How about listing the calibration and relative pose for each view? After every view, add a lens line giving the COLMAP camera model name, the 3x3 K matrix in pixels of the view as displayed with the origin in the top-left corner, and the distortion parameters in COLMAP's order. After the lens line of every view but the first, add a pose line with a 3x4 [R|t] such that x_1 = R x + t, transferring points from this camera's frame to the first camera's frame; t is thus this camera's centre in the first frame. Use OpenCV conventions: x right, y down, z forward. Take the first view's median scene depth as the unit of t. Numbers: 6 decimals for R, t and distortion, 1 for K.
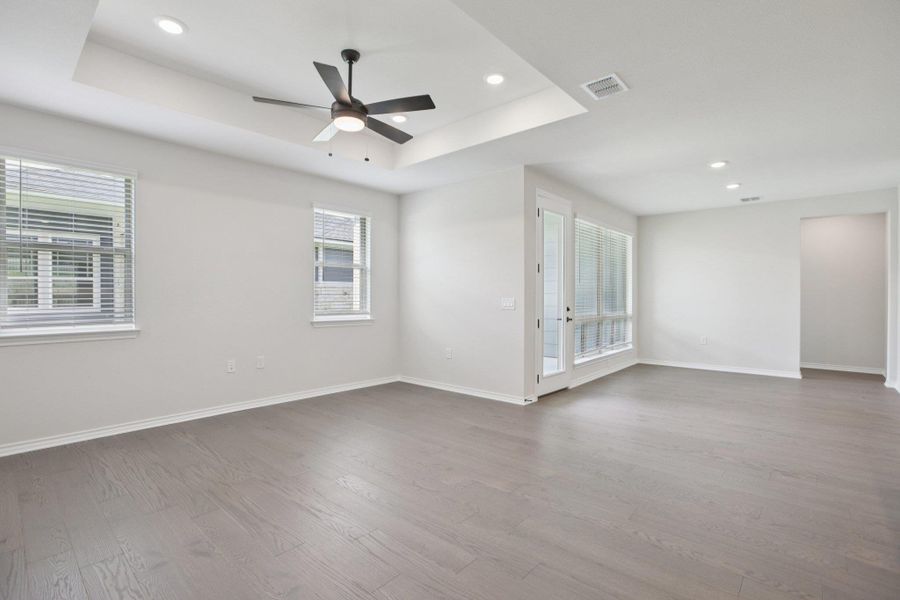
lens RADIAL K [[419.4, 0, 443.8], [0, 419.4, 301.6], [0, 0, 1]] dist [-0.033434, 0.004977]
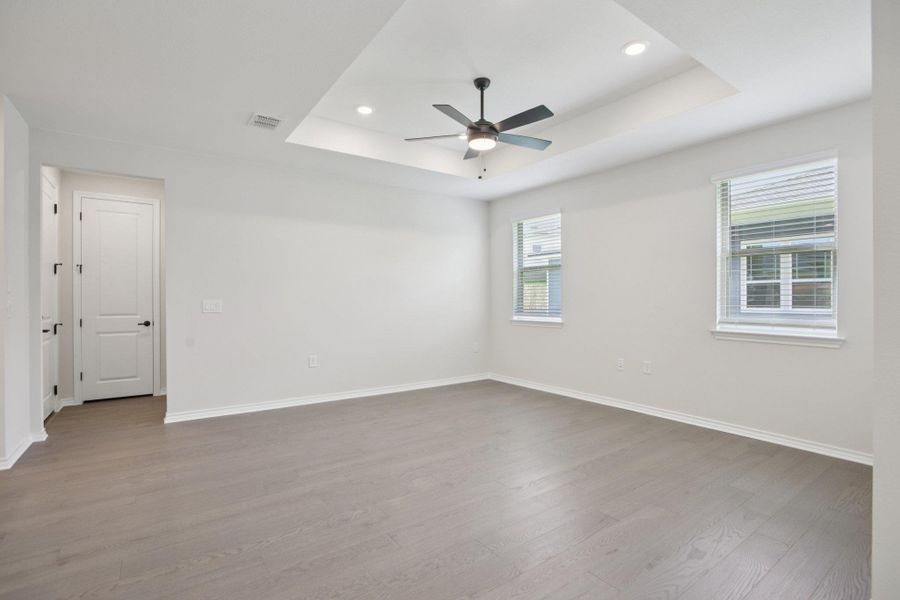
lens RADIAL K [[419.4, 0, 451.8], [0, 419.4, 298.3], [0, 0, 1]] dist [-0.033434, 0.004977]
pose [[-0.212731, 0.001572, -0.977110, 0.694076], [-0.011334, 0.999927, 0.004076, -0.013292], [0.977045, 0.011942, -0.212698, 0.902689]]
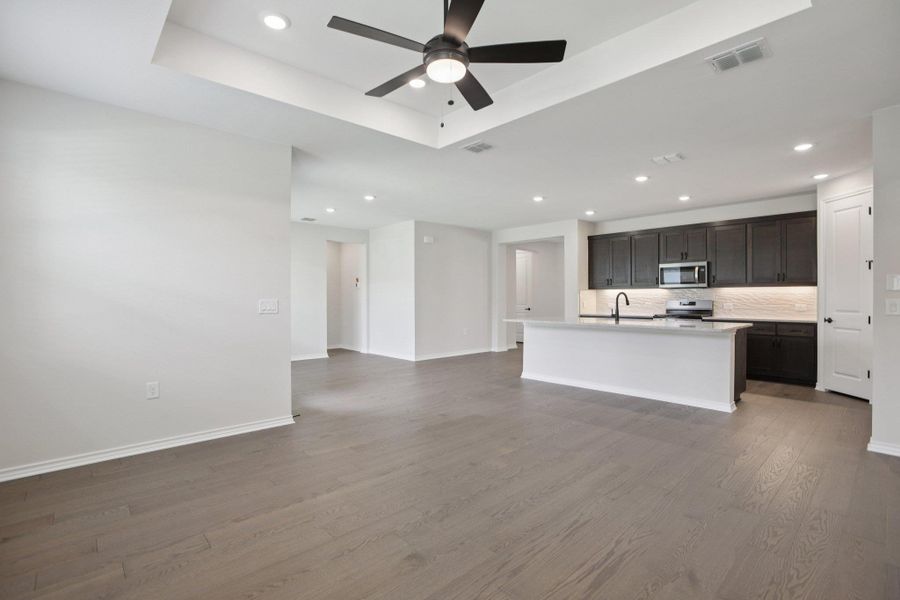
lens RADIAL K [[419.4, 0, 456.2], [0, 419.4, 296.8], [0, 0, 1]] dist [-0.033434, 0.004977]
pose [[0.089052, 0.002203, 0.996025, -0.762180], [0.012417, 0.999917, -0.003322, -0.007408], [-0.995950, 0.012664, 0.089018, 0.708086]]
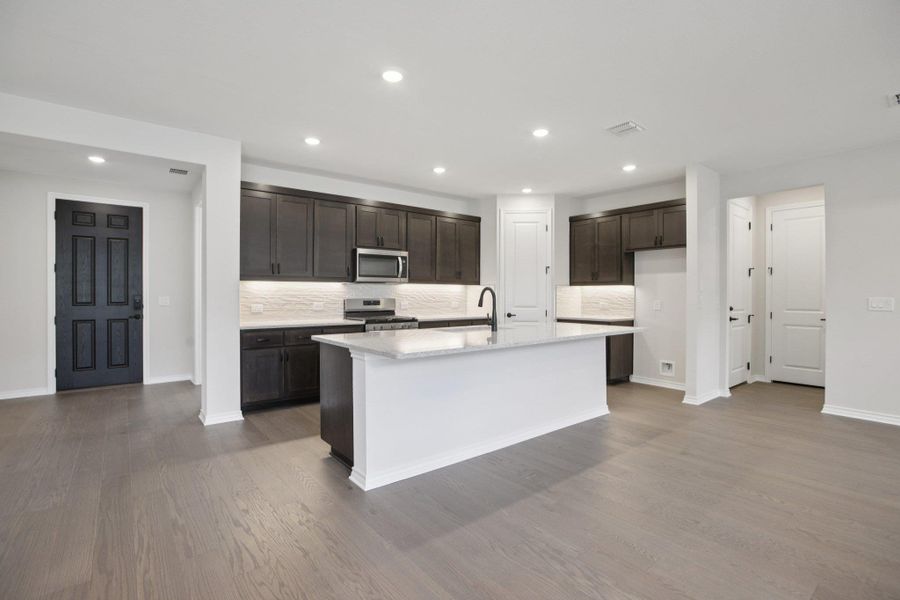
lens RADIAL K [[419.4, 0, 447.3], [0, 419.4, 297.1], [0, 0, 1]] dist [-0.033434, 0.004977]
pose [[-0.986265, -0.002298, 0.165155, 0.648831], [0.000671, 0.999839, 0.017919, -0.016304], [-0.165169, 0.017783, -0.986105, 1.222737]]
